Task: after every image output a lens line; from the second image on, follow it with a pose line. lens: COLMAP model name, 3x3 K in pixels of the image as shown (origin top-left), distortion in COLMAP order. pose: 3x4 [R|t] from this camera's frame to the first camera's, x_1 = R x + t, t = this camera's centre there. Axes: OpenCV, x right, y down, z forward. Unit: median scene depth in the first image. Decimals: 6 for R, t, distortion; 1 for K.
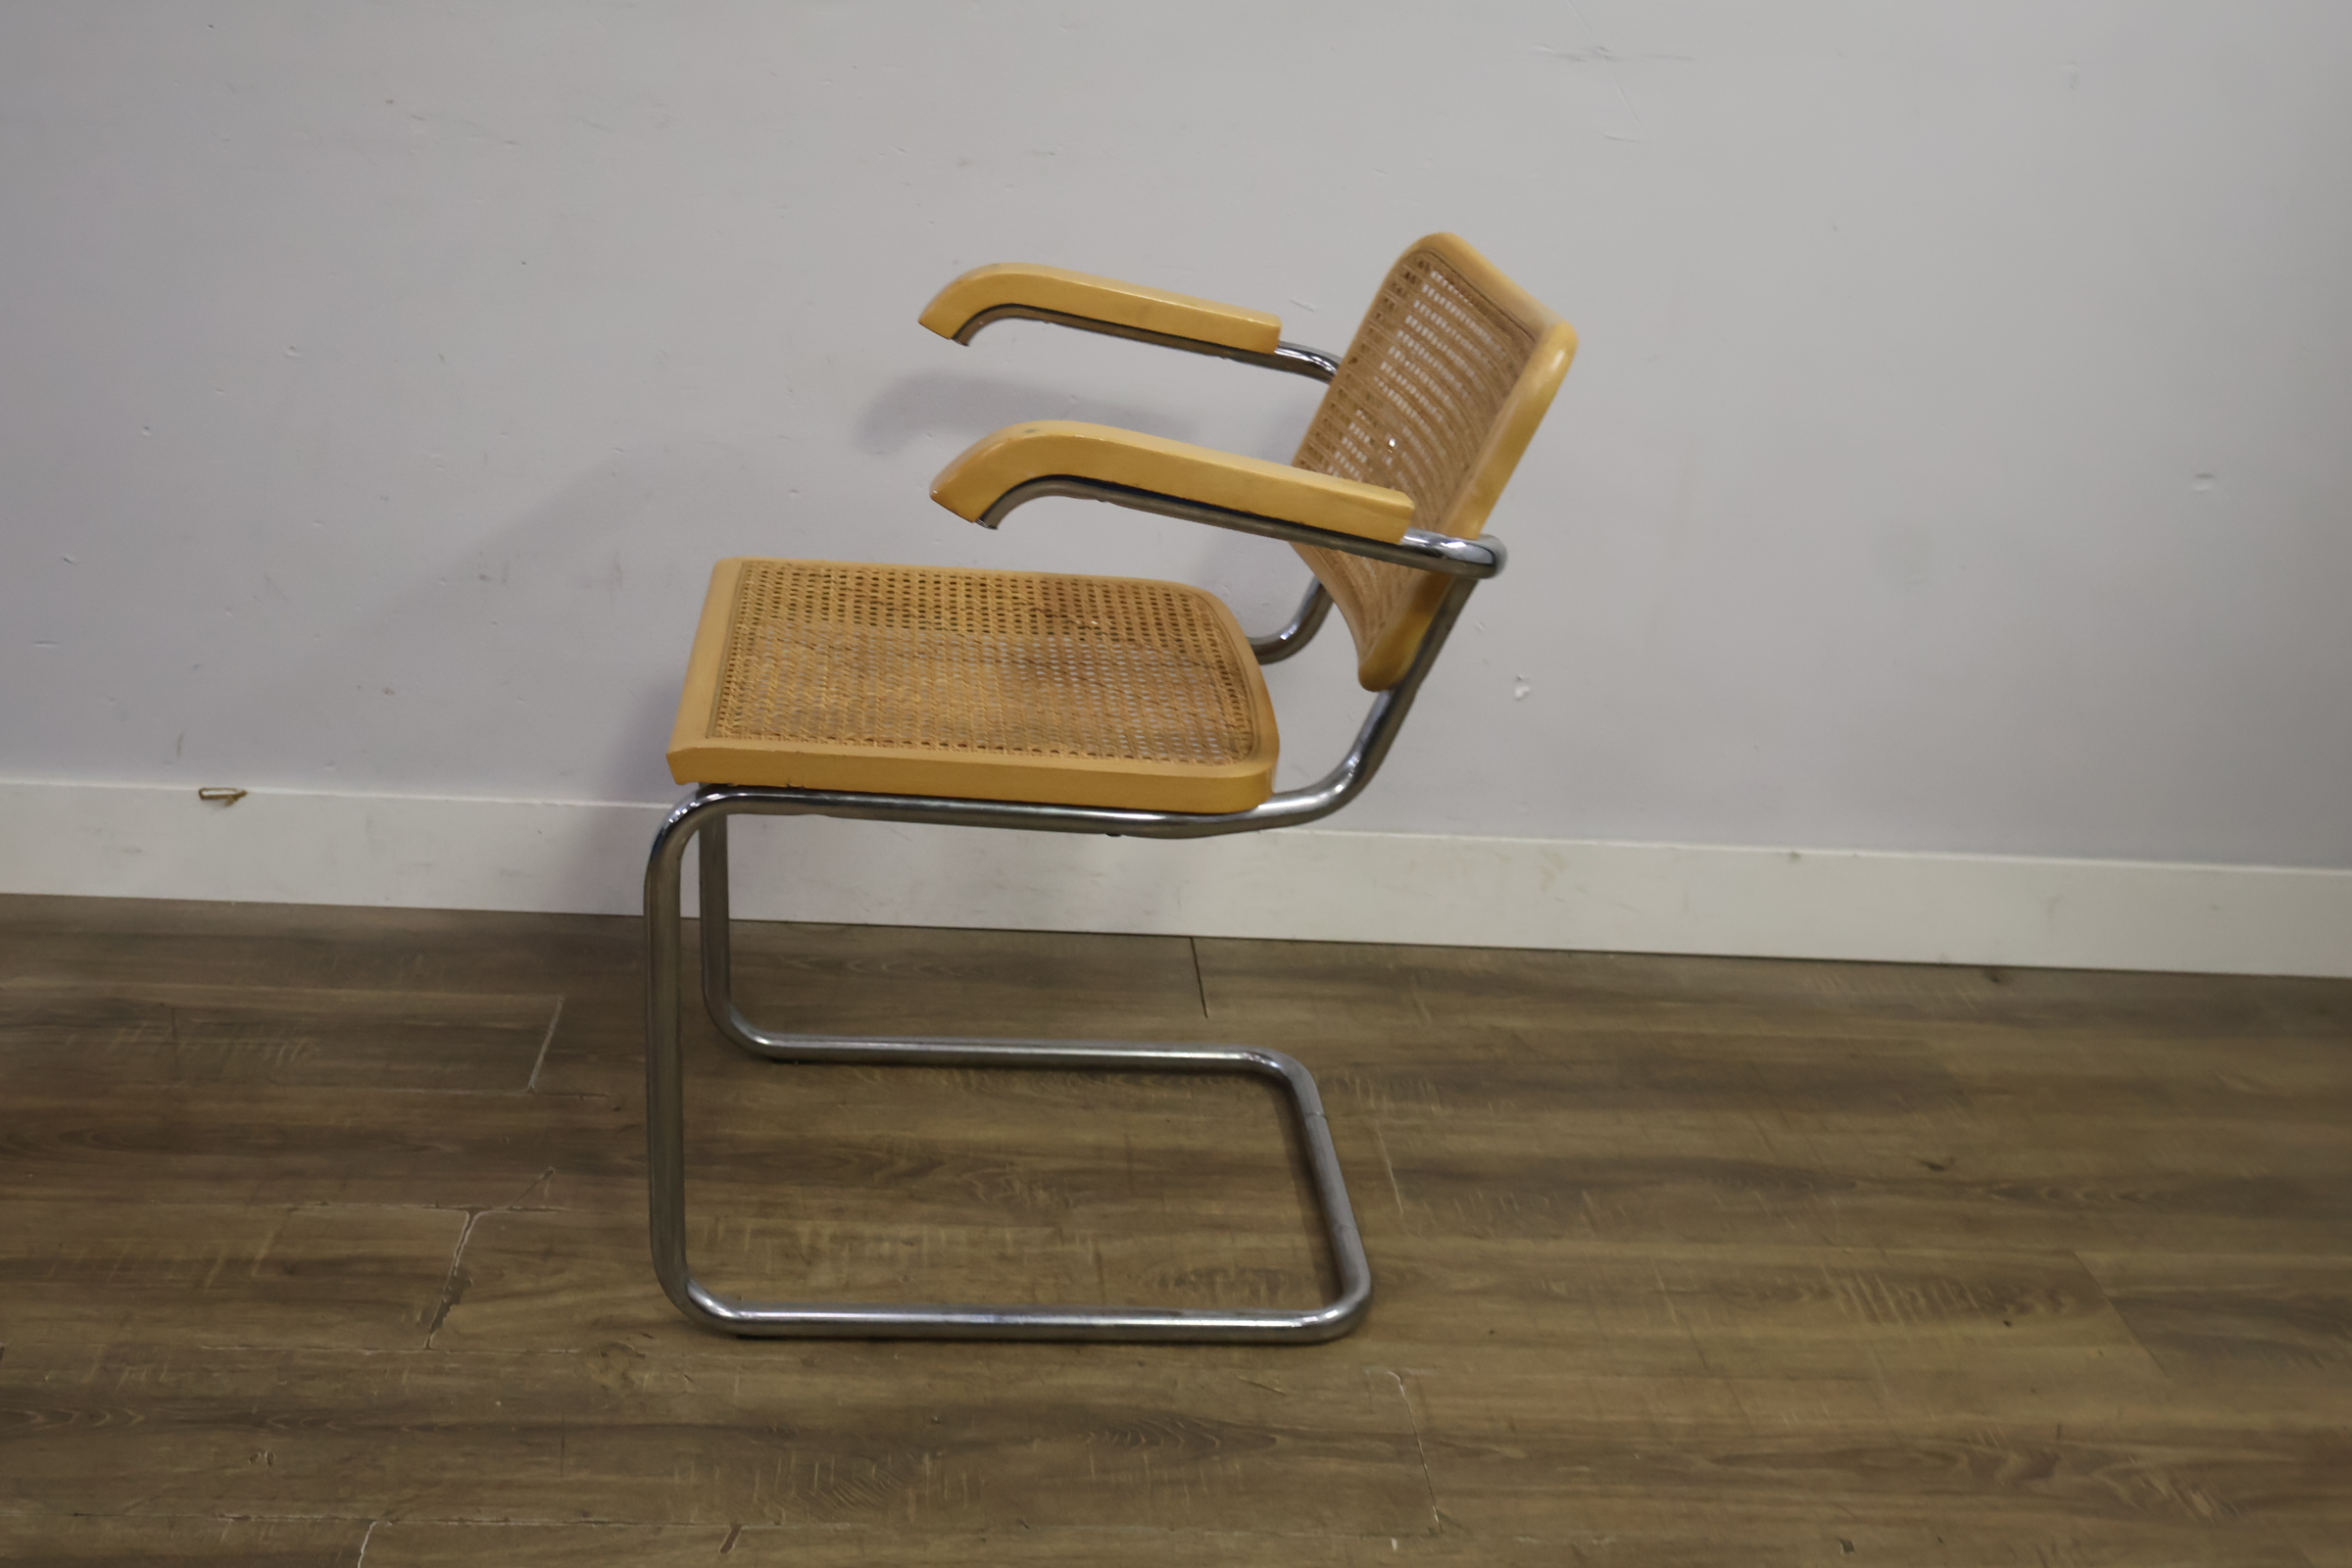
lens RADIAL K [[2602.4, 0, 1171.2], [0, 2602.4, 778.8], [0, 0, 1]] dist [-0.017224, 0.000000]
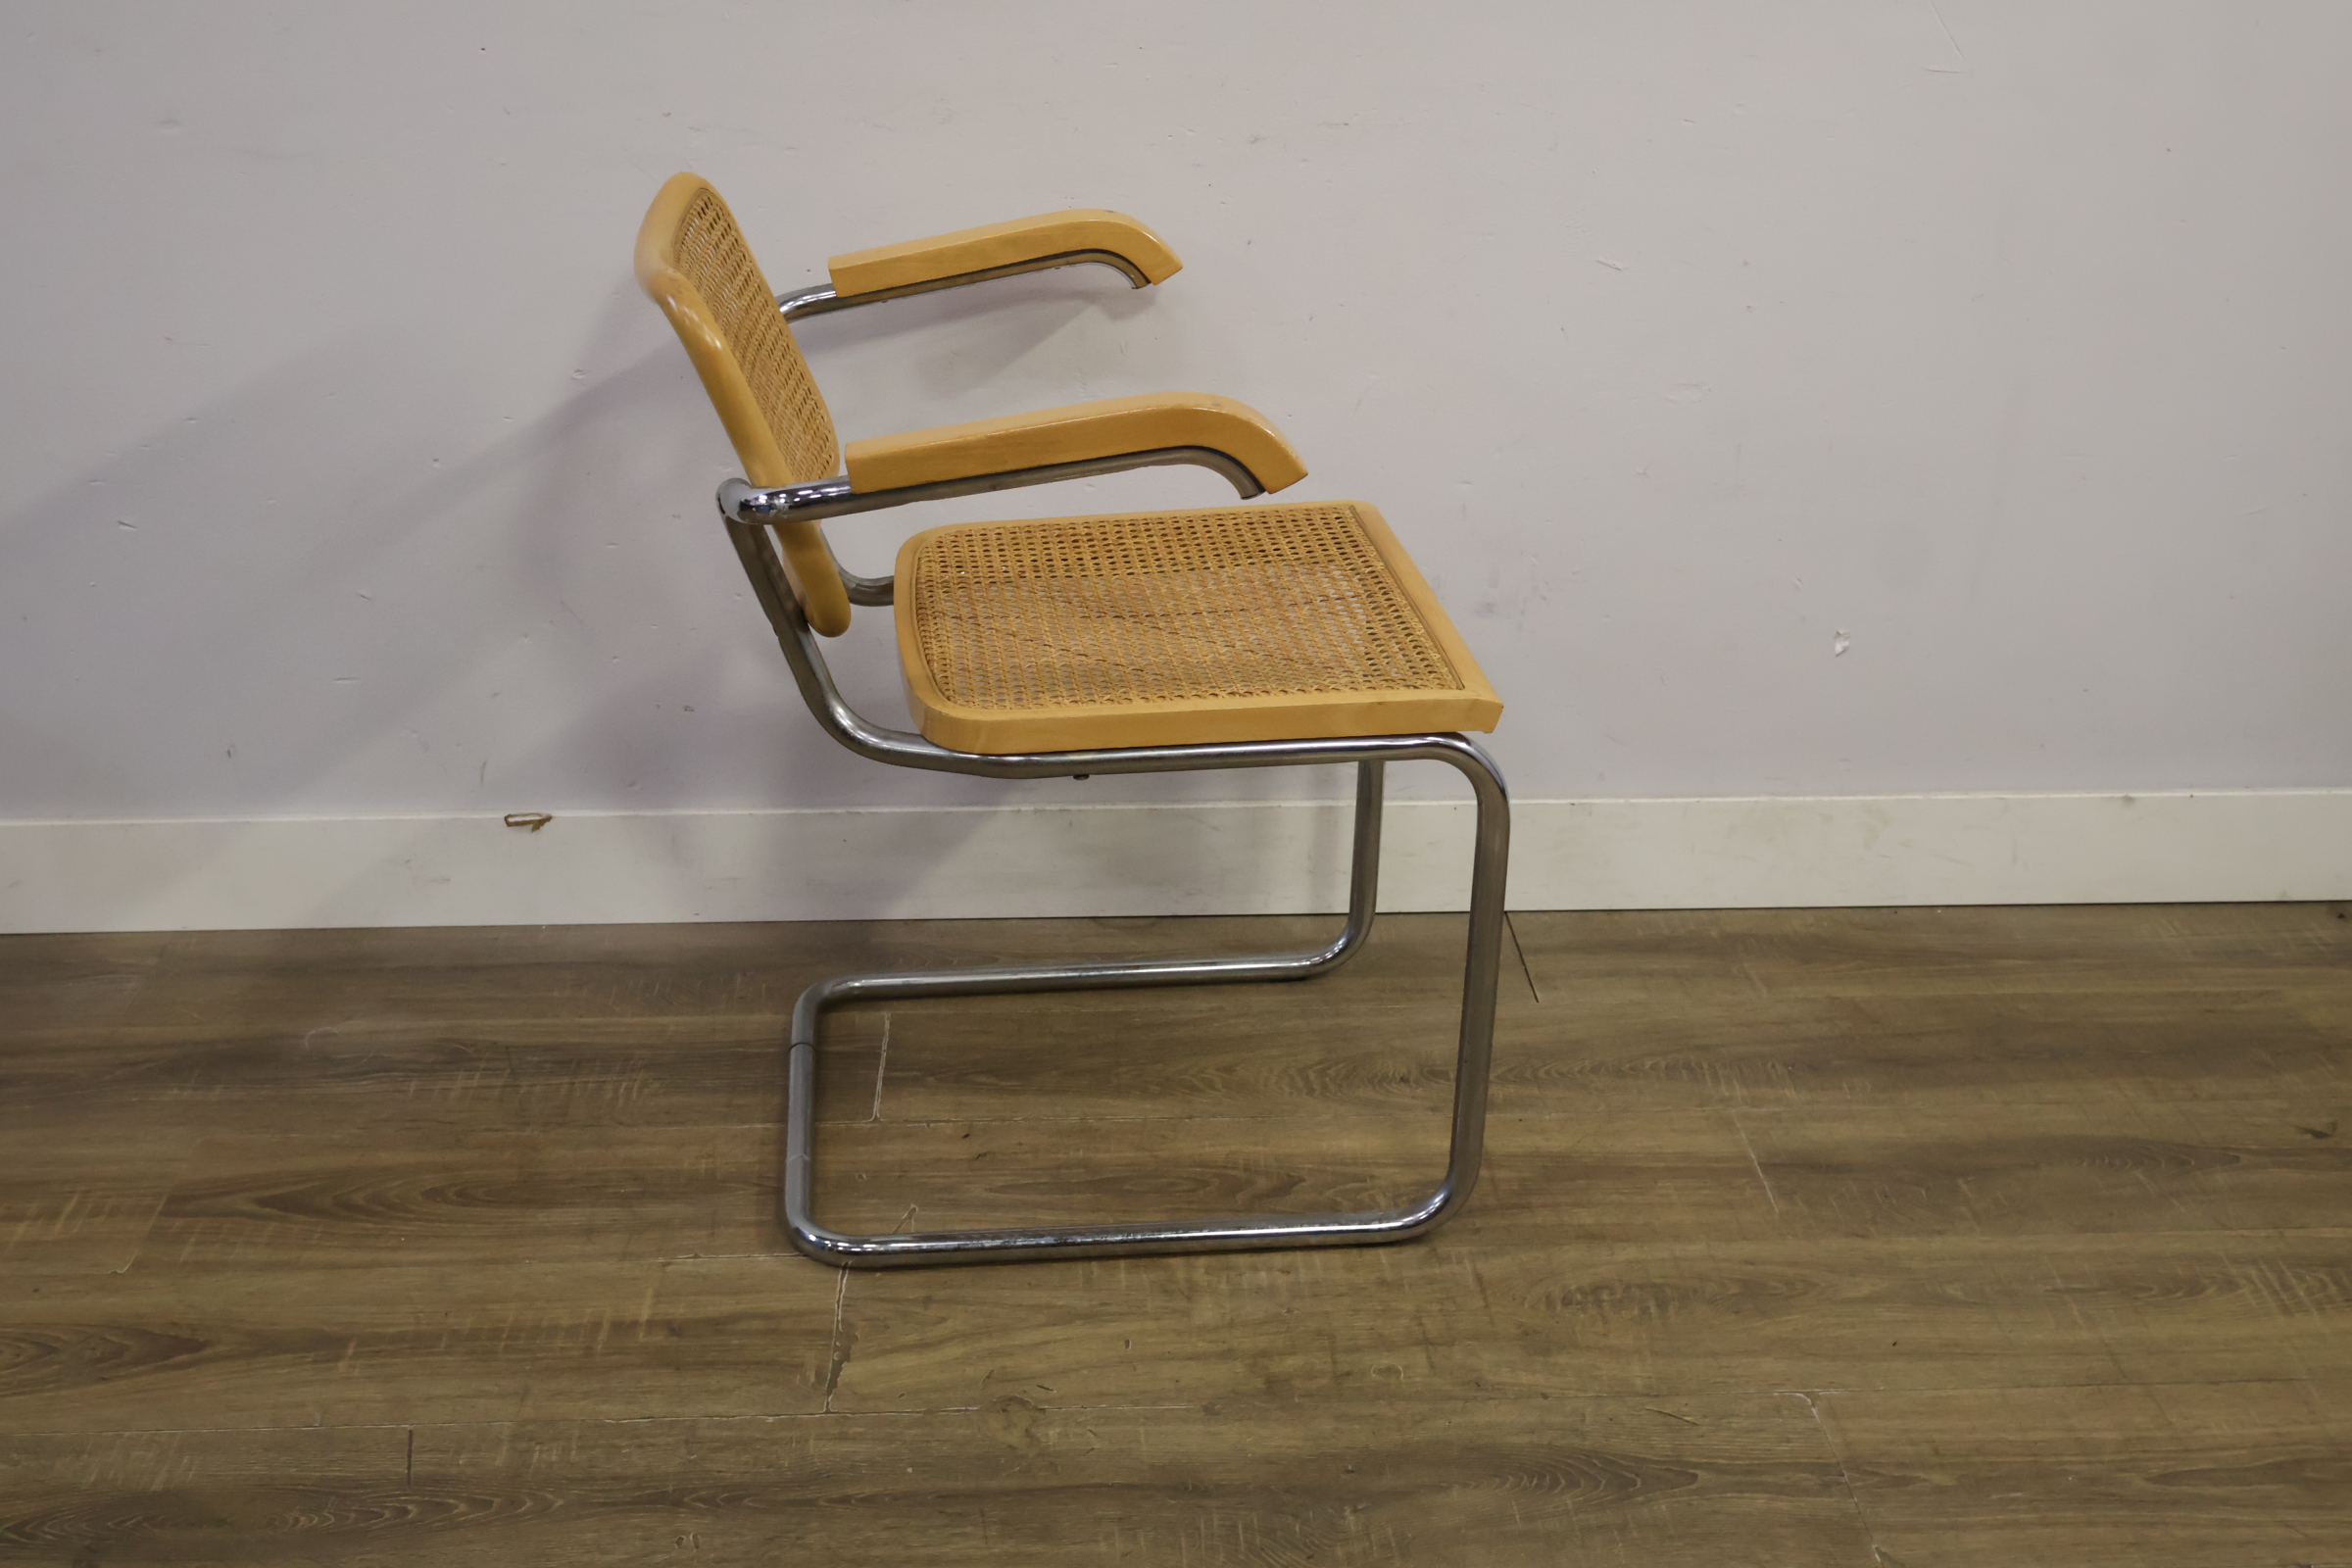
lens RADIAL K [[2602.4, 0, 1160.8], [0, 2602.4, 778.9], [0, 0, 1]] dist [-0.017224, 0.000000]
pose [[0.997420, -0.048077, -0.053311, -0.086185], [0.051021, 0.997164, 0.055316, -0.064192], [0.050501, -0.057893, 0.997045, 0.026506]]
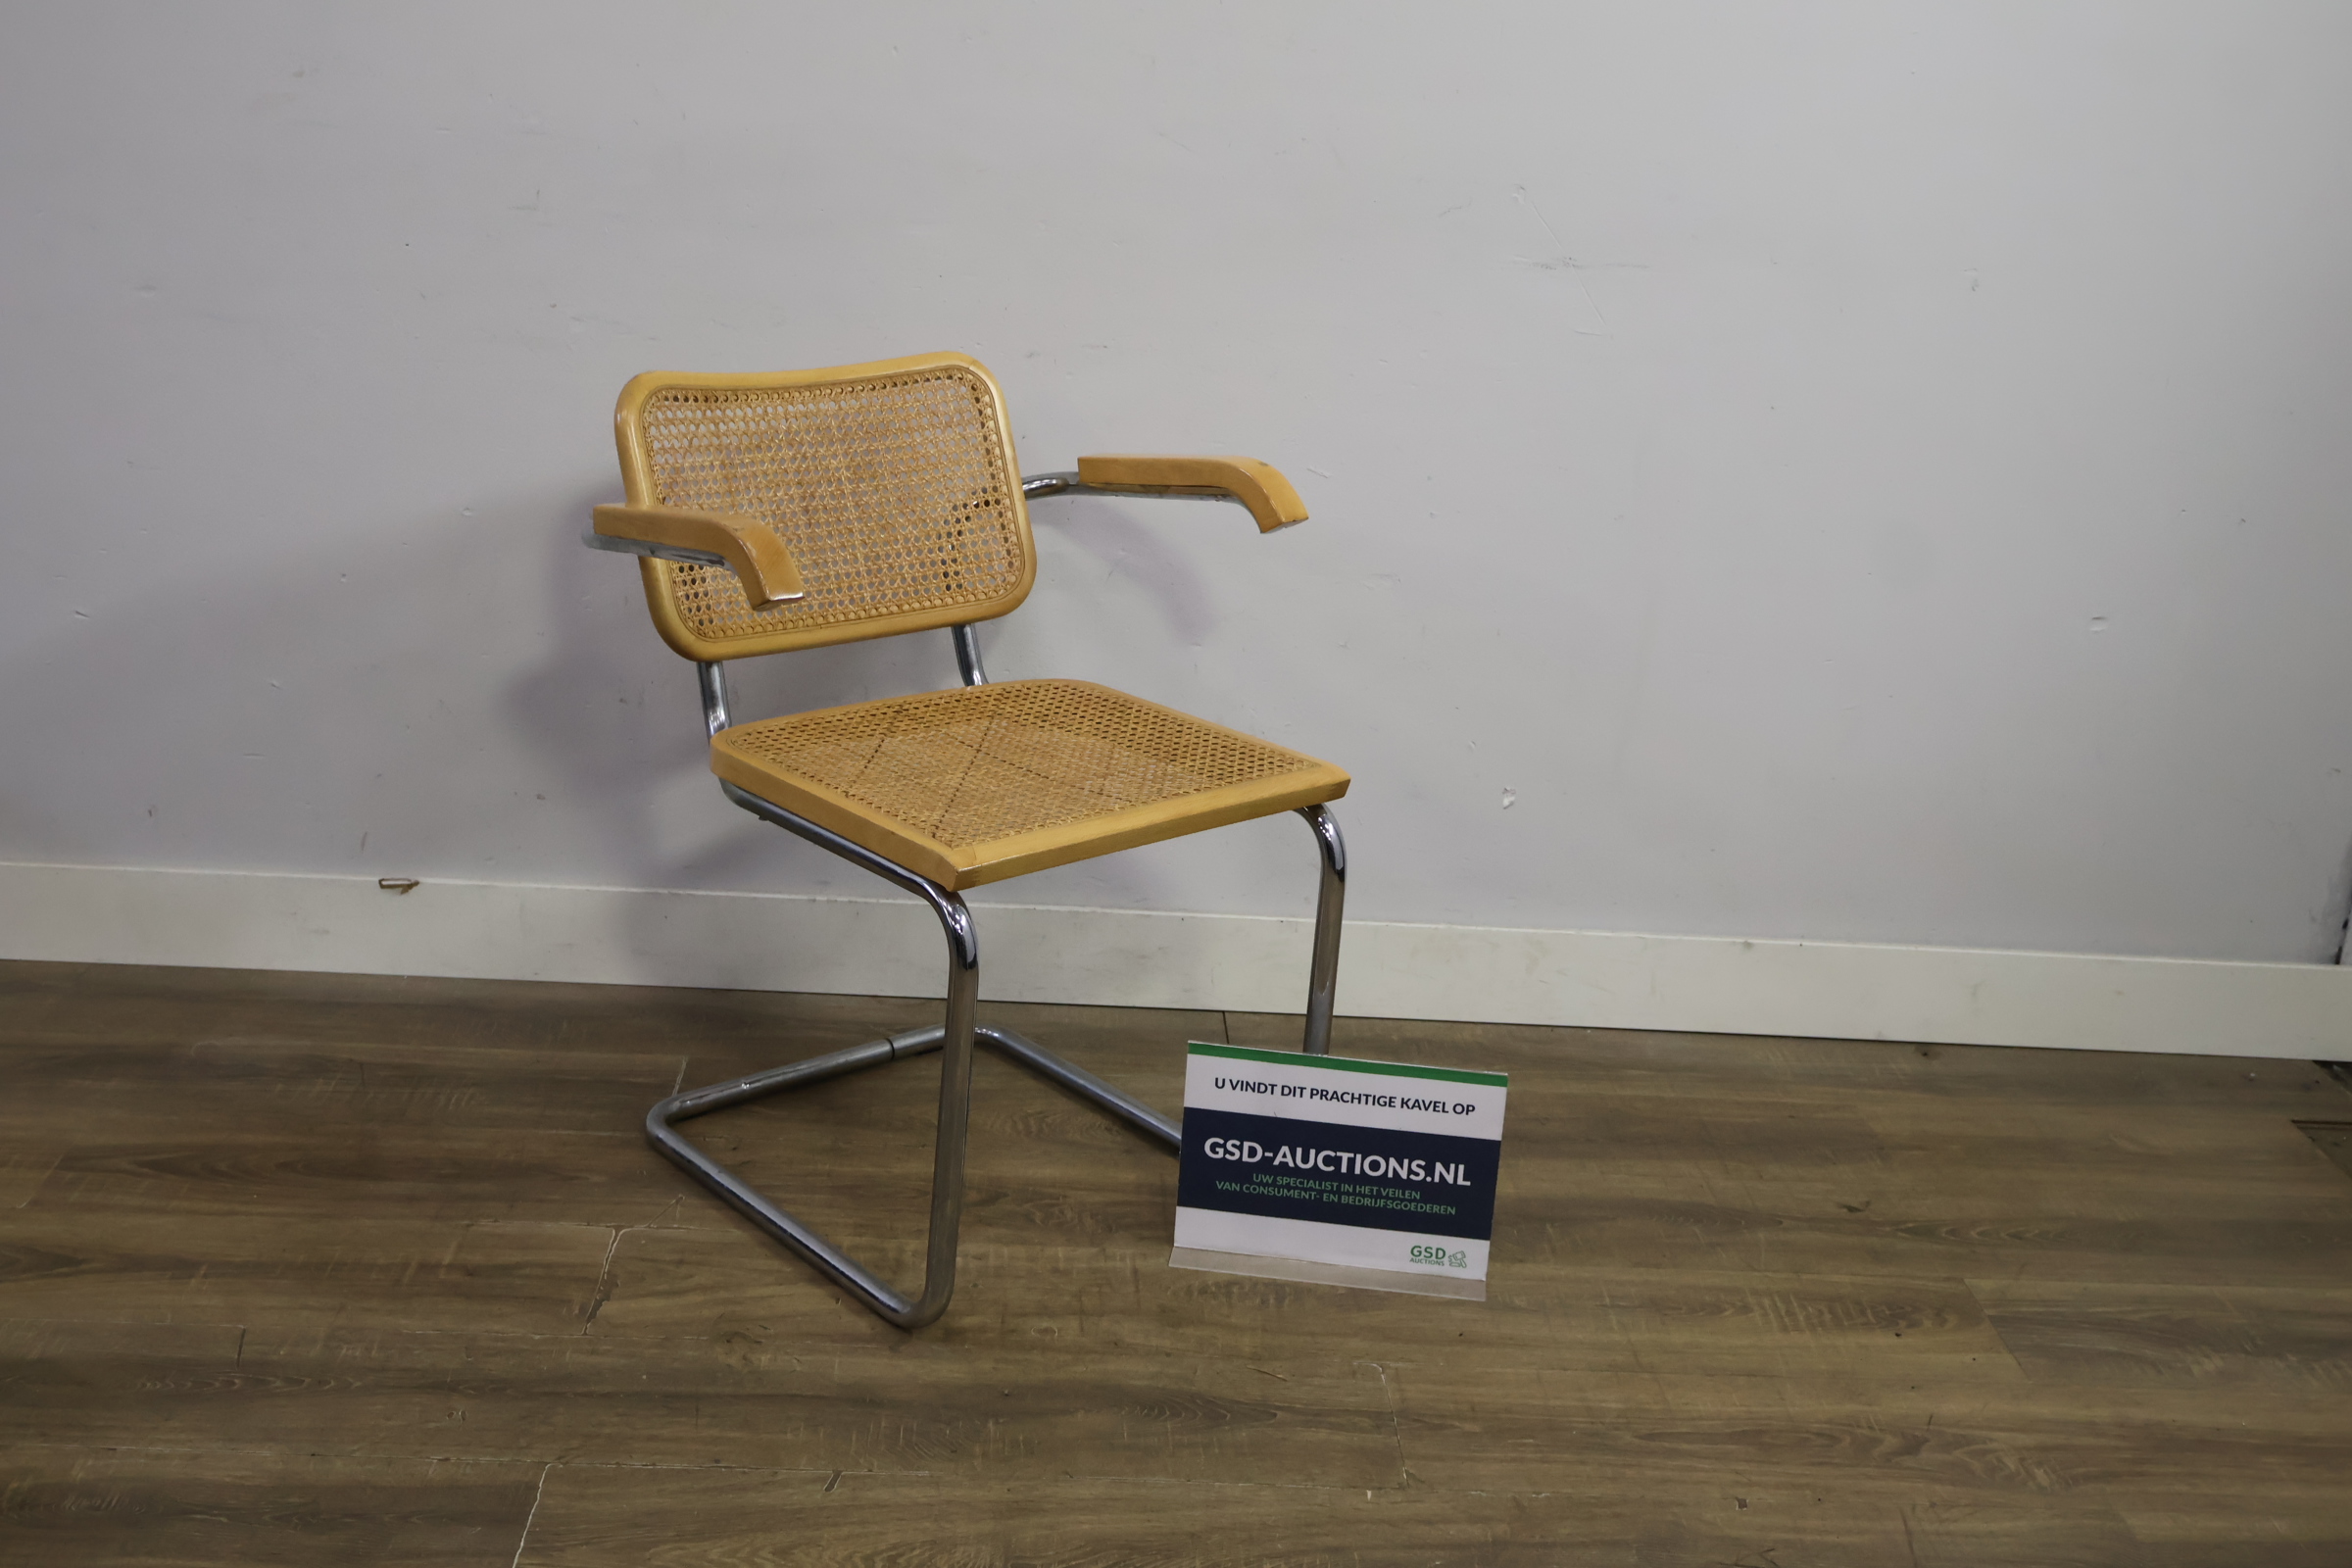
lens RADIAL K [[2602.4, 0, 1172.6], [0, 2602.4, 784.8], [0, 0, 1]] dist [-0.017224, 0.000000]
pose [[0.999617, 0.004290, -0.027348, 0.021027], [-0.005310, 0.999288, -0.037344, 0.004065], [0.027168, 0.037475, 0.998928, -0.206813]]
